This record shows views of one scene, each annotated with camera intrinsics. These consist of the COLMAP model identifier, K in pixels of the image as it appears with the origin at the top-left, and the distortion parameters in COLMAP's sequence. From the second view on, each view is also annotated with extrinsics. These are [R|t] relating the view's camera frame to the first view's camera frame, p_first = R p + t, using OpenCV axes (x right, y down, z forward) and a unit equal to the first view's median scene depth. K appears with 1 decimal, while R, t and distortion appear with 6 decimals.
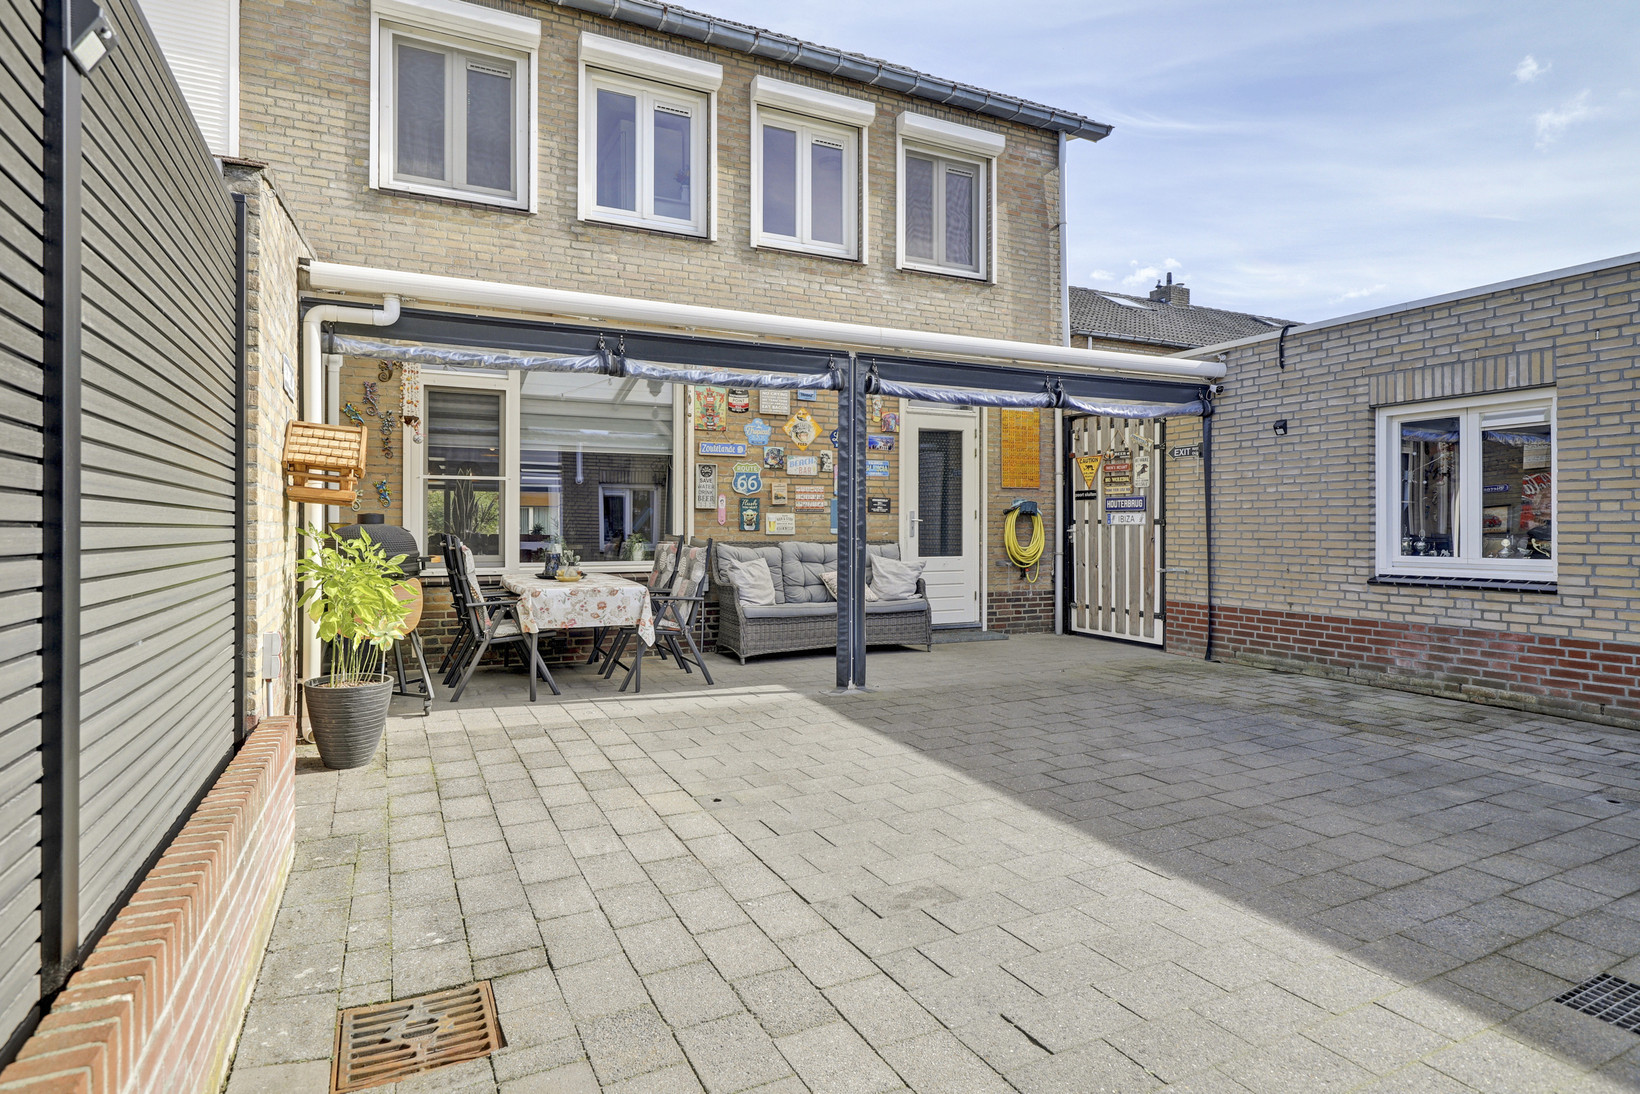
lens RADIAL K [[895.8, 0, 832.7], [0, 895.8, 534.1], [0, 0, 1]] dist [-0.002388, 0.002011]
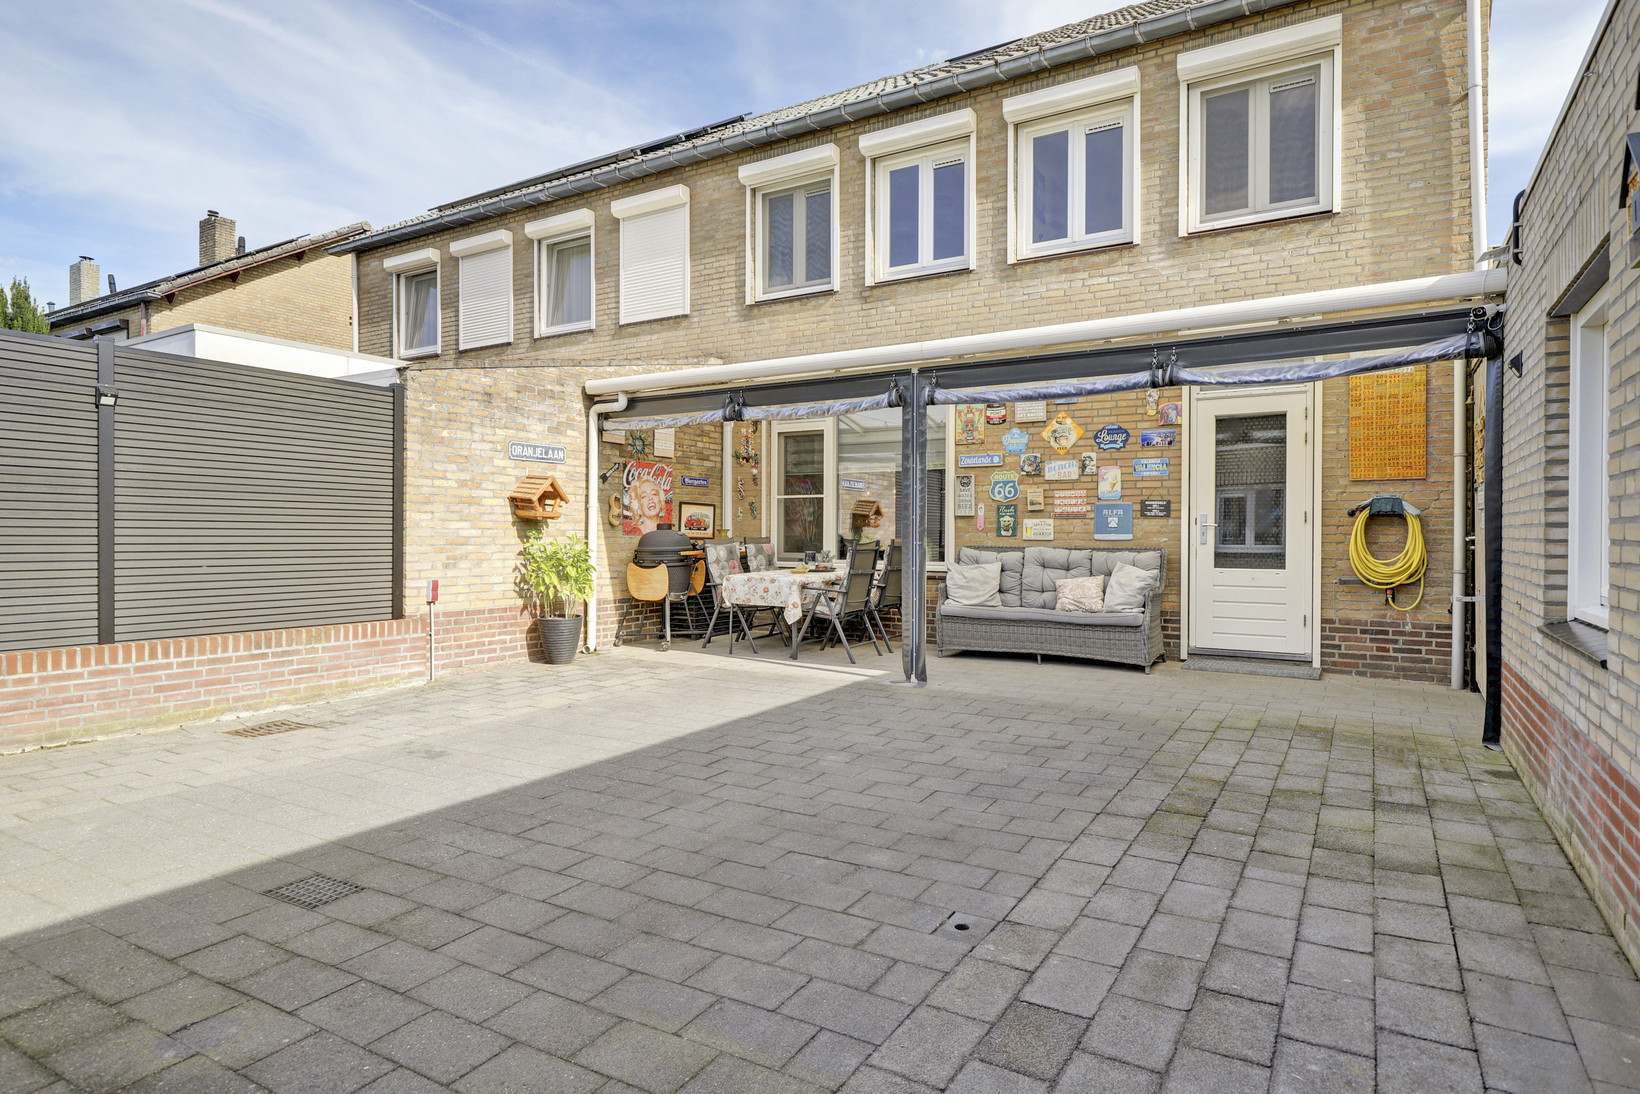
lens RADIAL K [[895.8, 0, 832.1], [0, 895.8, 545.0], [0, 0, 1]] dist [-0.002388, 0.002011]
pose [[0.535982, 0.011164, -0.844155, 0.683245], [-0.009249, 0.999930, 0.007351, 0.000779], [0.844179, 0.003868, 0.536048, 0.267618]]
